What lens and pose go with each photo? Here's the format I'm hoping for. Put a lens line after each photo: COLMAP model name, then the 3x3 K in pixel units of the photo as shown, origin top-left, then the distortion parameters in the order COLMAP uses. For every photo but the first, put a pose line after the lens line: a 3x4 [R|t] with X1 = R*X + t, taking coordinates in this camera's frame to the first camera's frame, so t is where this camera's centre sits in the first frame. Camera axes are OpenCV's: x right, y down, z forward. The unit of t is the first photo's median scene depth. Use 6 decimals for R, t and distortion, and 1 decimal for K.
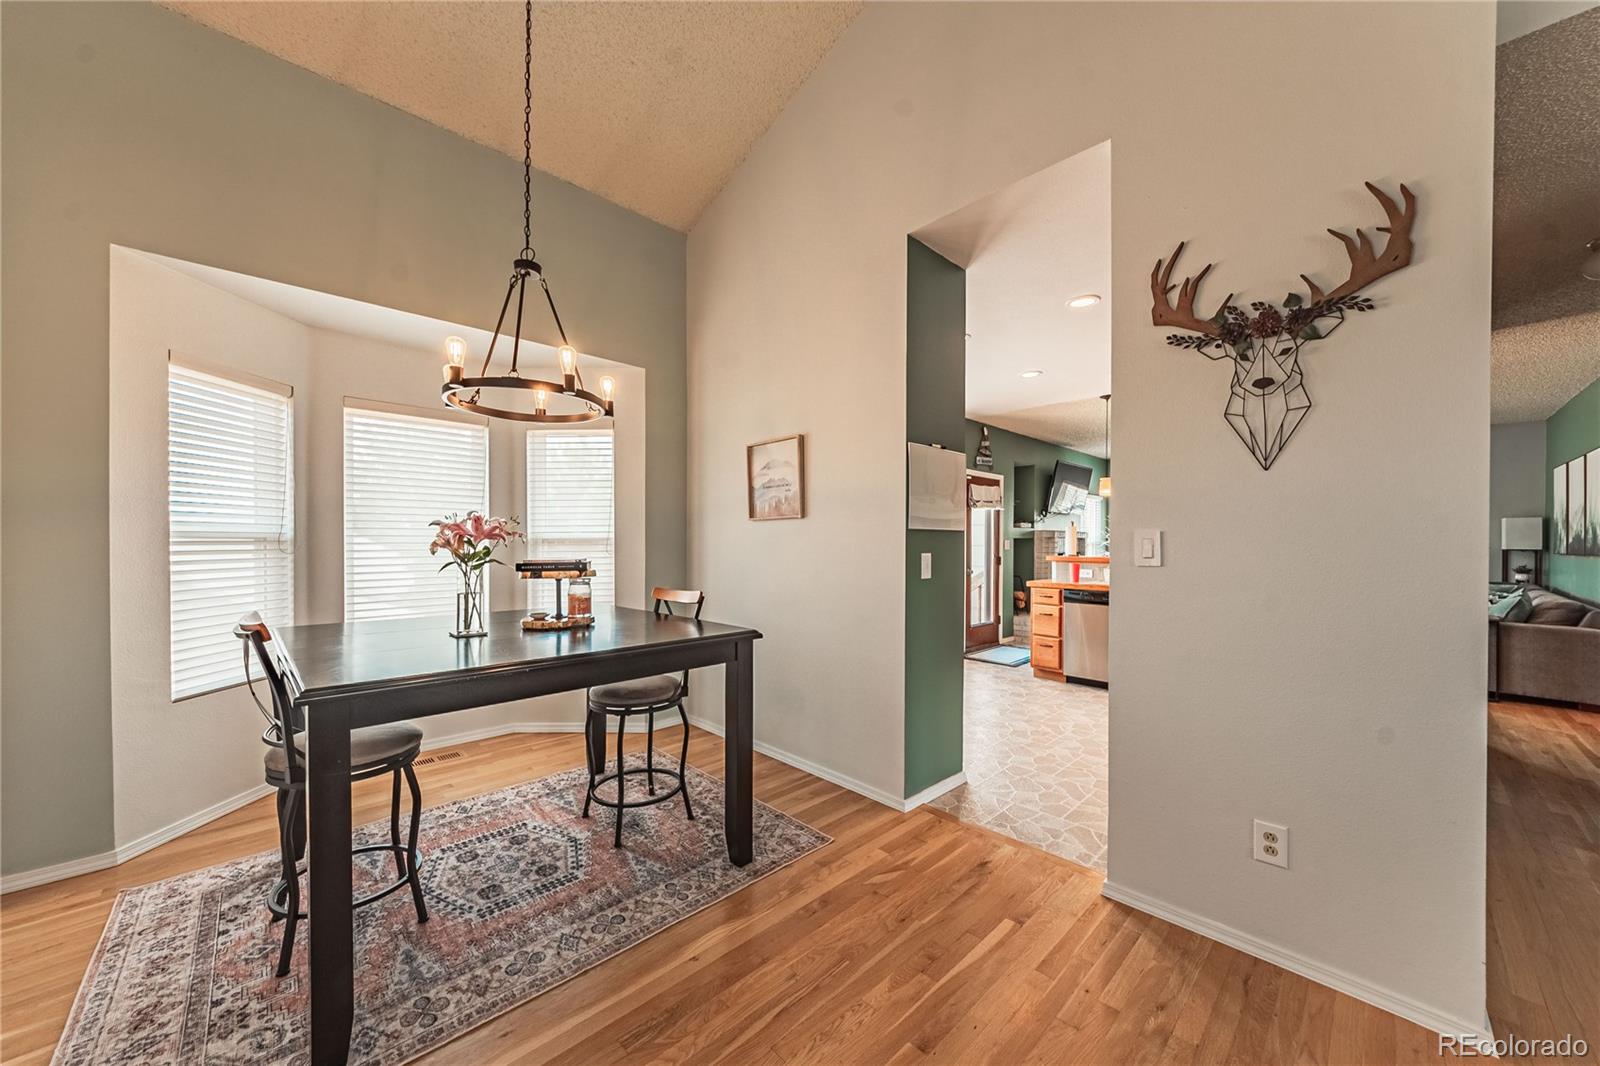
lens RADIAL K [[571.1, 0, 799.3], [0, 571.1, 543.8], [0, 0, 1]] dist [0.000052, 0.000326]
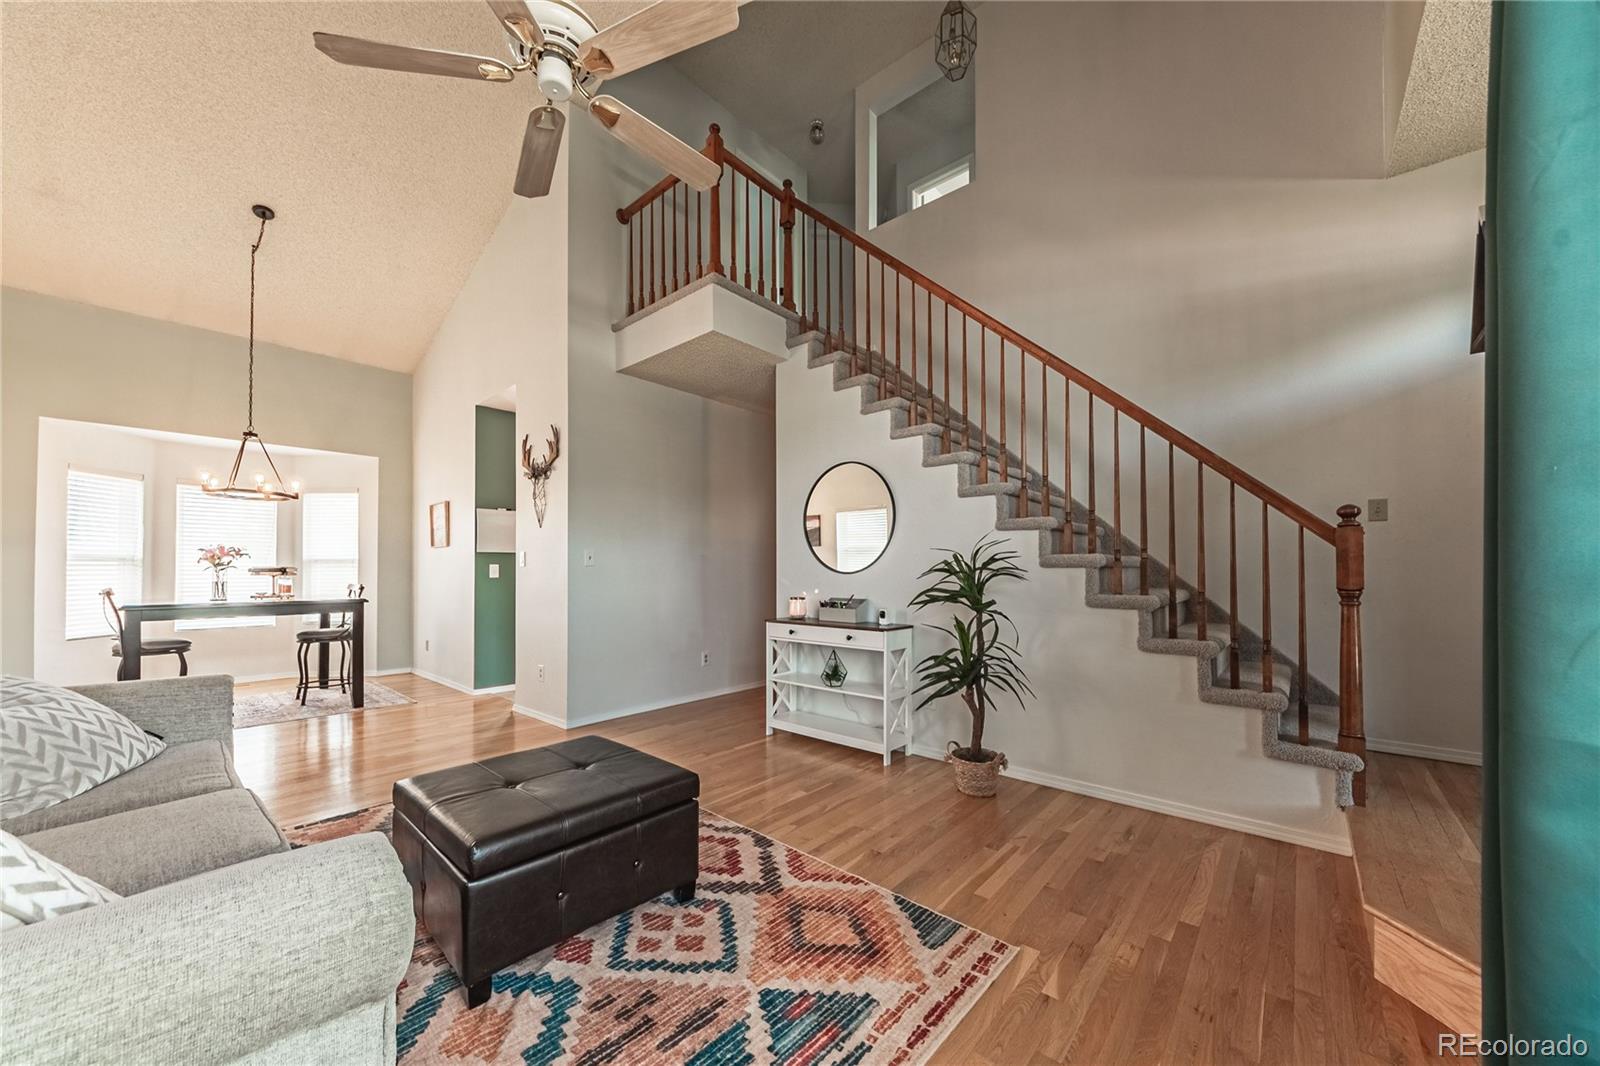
lens RADIAL K [[571.1, 0, 798.4], [0, 571.1, 565.1], [0, 0, 1]] dist [0.000052, 0.000326]
pose [[0.996675, -0.004287, 0.081366, 0.173636], [0.005543, 0.999869, -0.015219, 0.008342], [-0.081290, 0.015619, 0.996568, -0.162414]]
